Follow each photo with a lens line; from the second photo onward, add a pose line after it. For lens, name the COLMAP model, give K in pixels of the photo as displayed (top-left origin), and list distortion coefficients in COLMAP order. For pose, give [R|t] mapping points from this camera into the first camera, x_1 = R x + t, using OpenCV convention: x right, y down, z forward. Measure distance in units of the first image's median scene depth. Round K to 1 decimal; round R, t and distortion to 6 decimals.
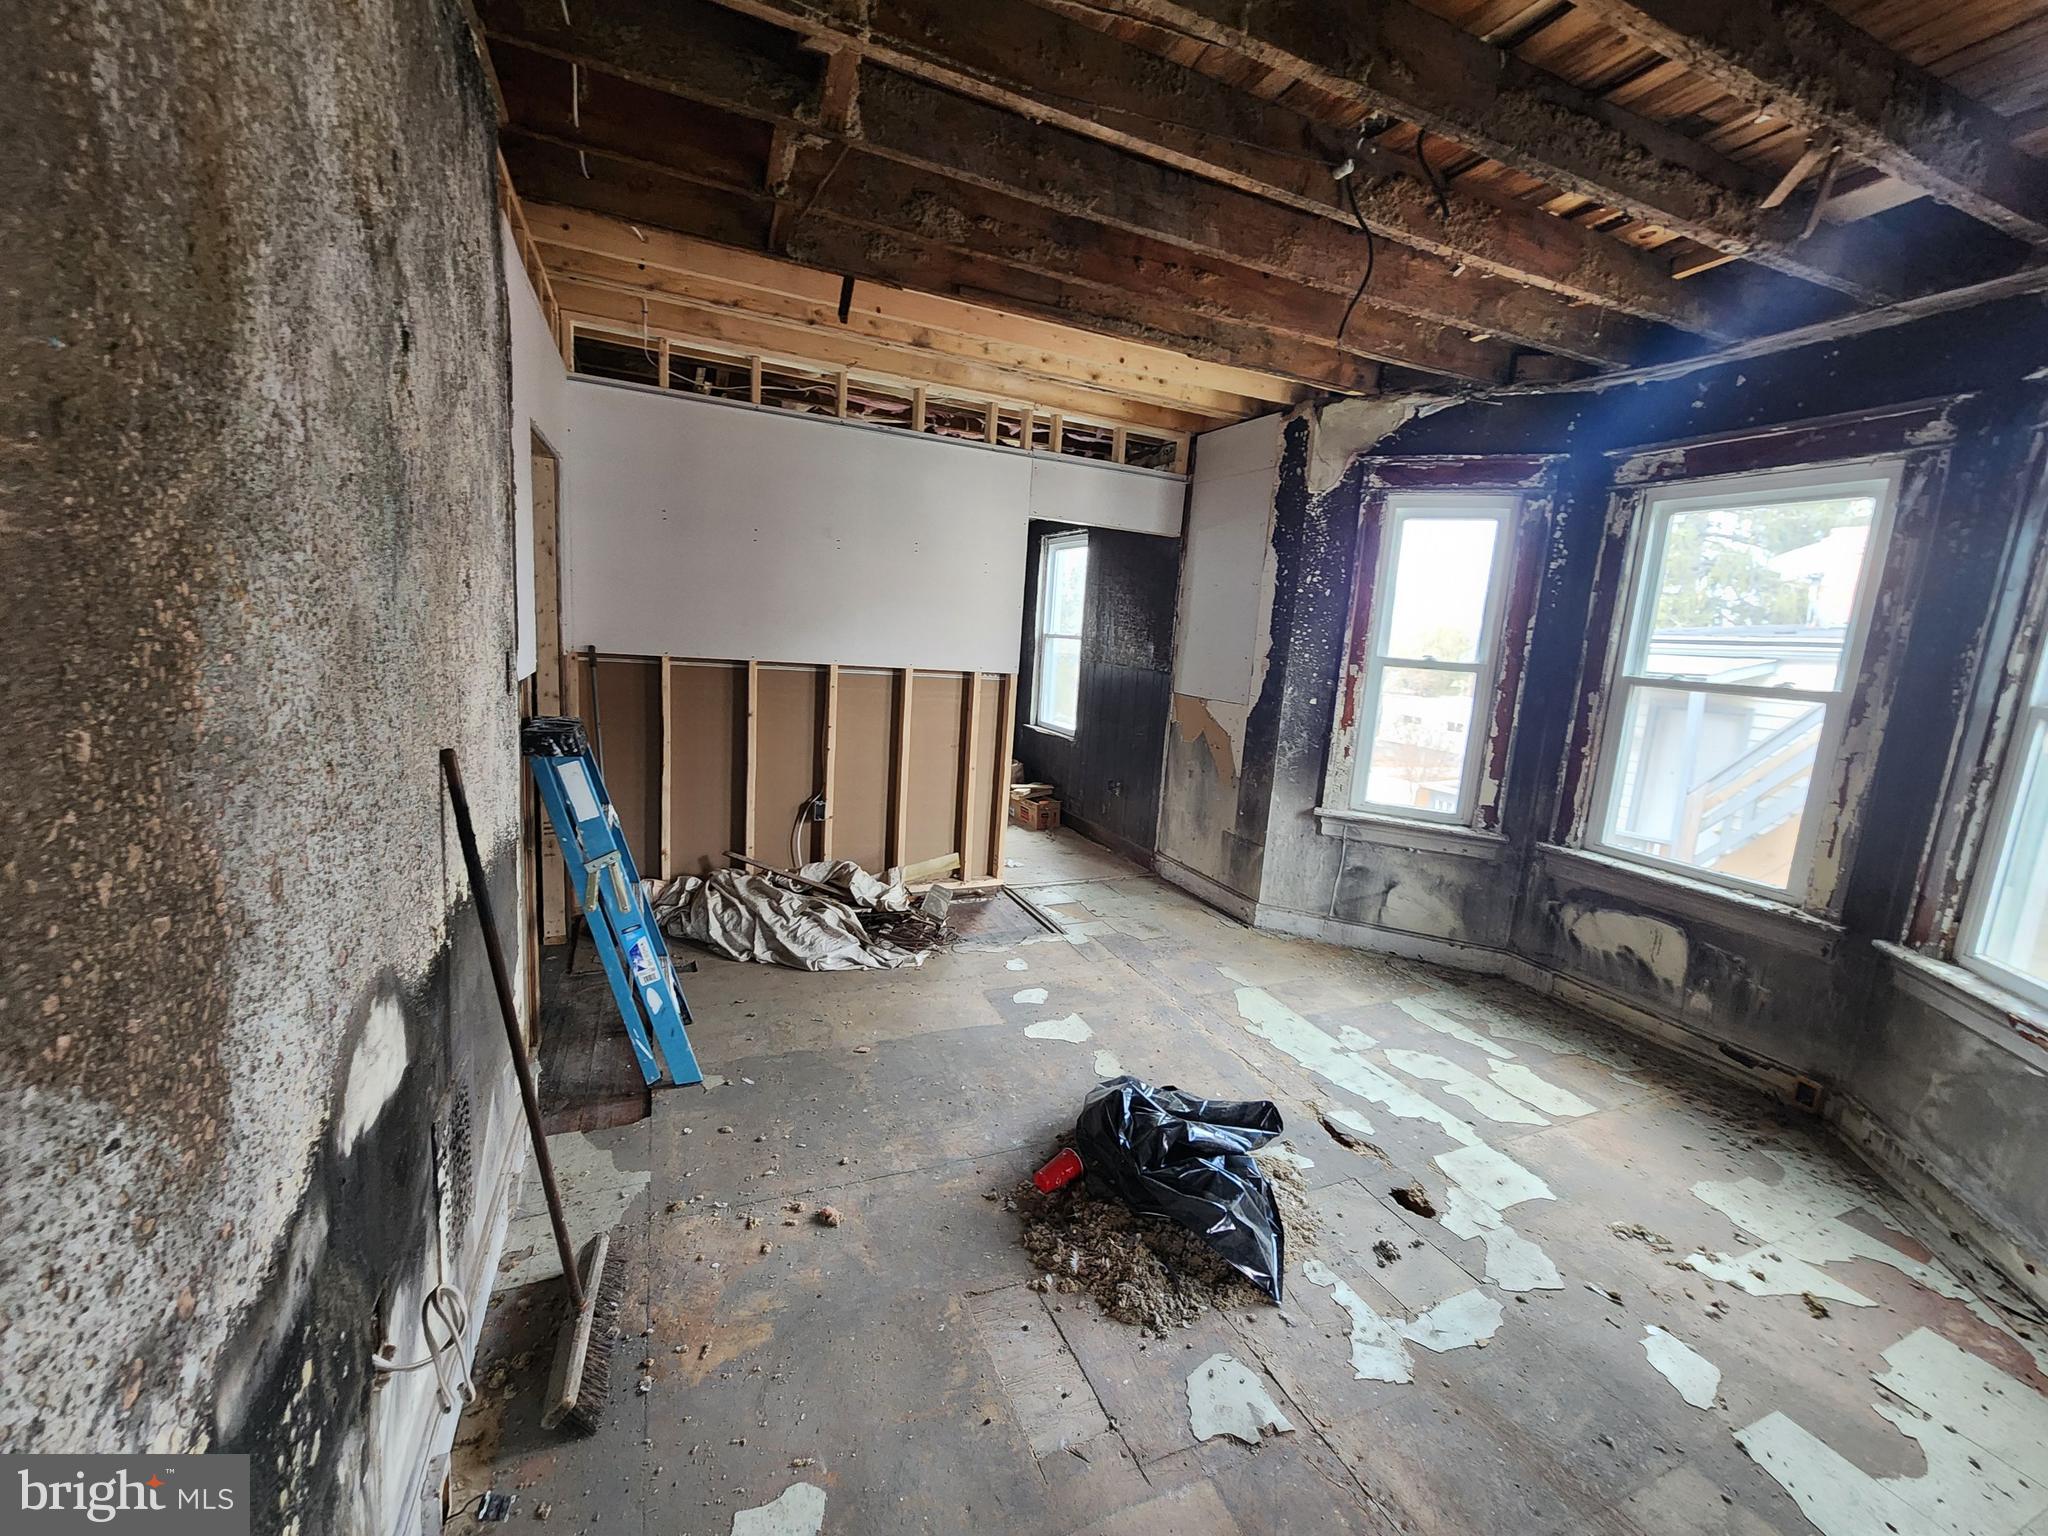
lens RADIAL K [[840.6, 0, 1017.2], [0, 840.6, 765.8], [0, 0, 1]] dist [-0.003430, 0.003258]
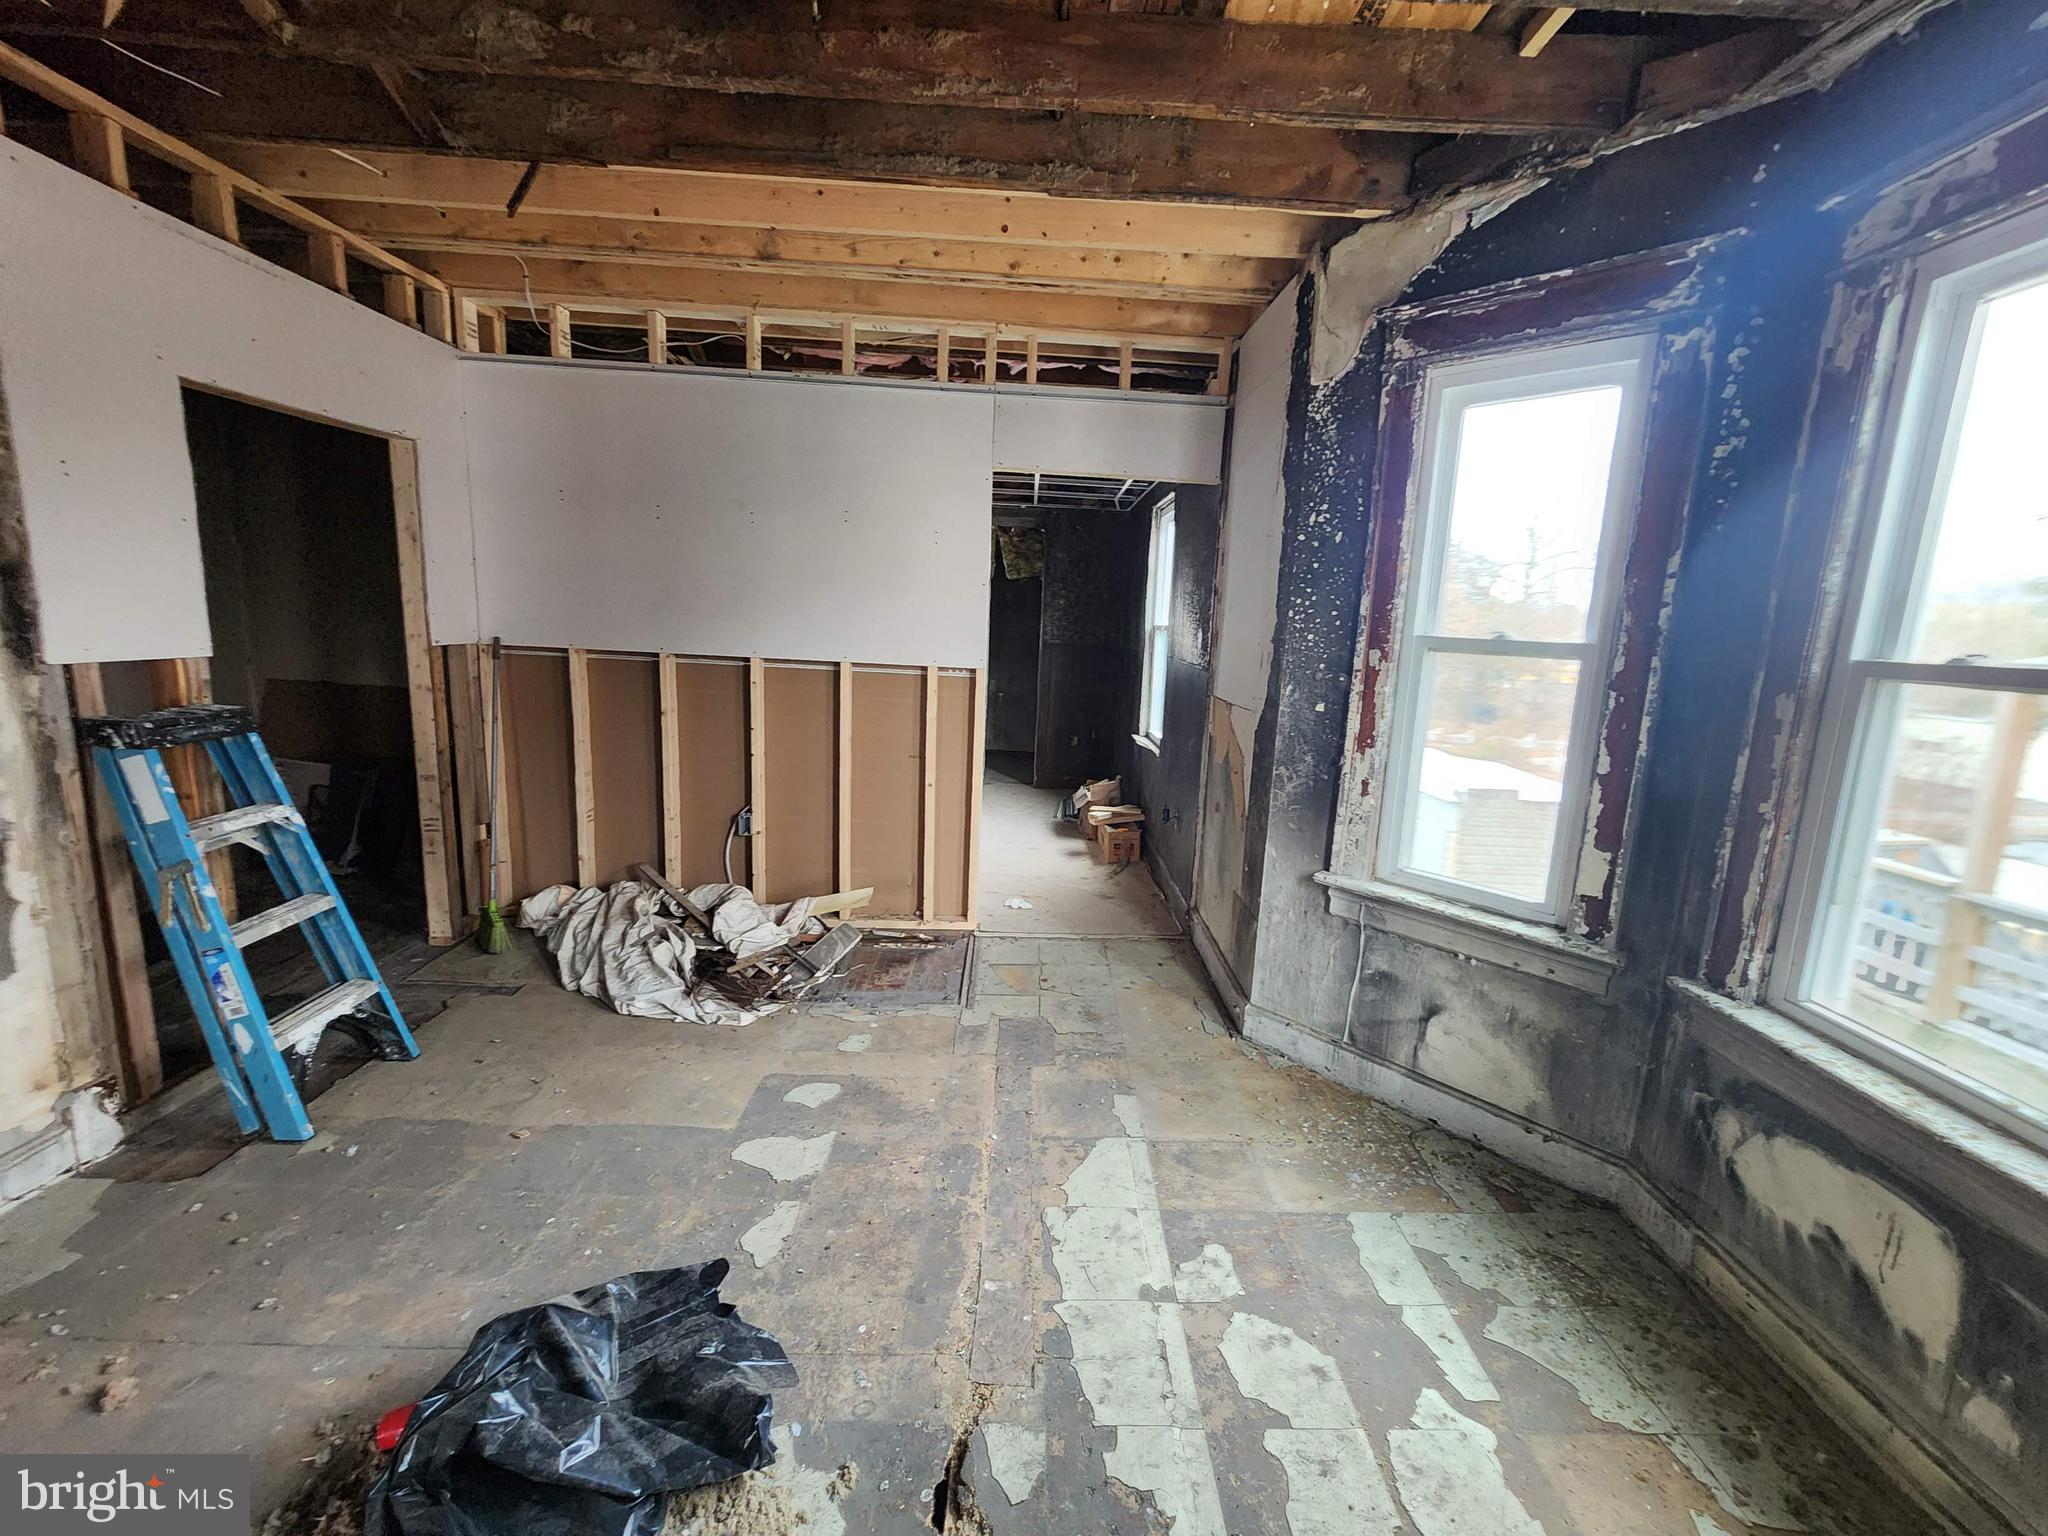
lens RADIAL K [[840.6, 0, 1033.2], [0, 840.6, 762.6], [0, 0, 1]] dist [-0.003430, 0.003258]
pose [[0.925994, 0.039543, -0.375460, 0.434683], [-0.045273, 0.998954, -0.006448, -0.022084], [0.374813, 0.022969, 0.926816, 0.351233]]
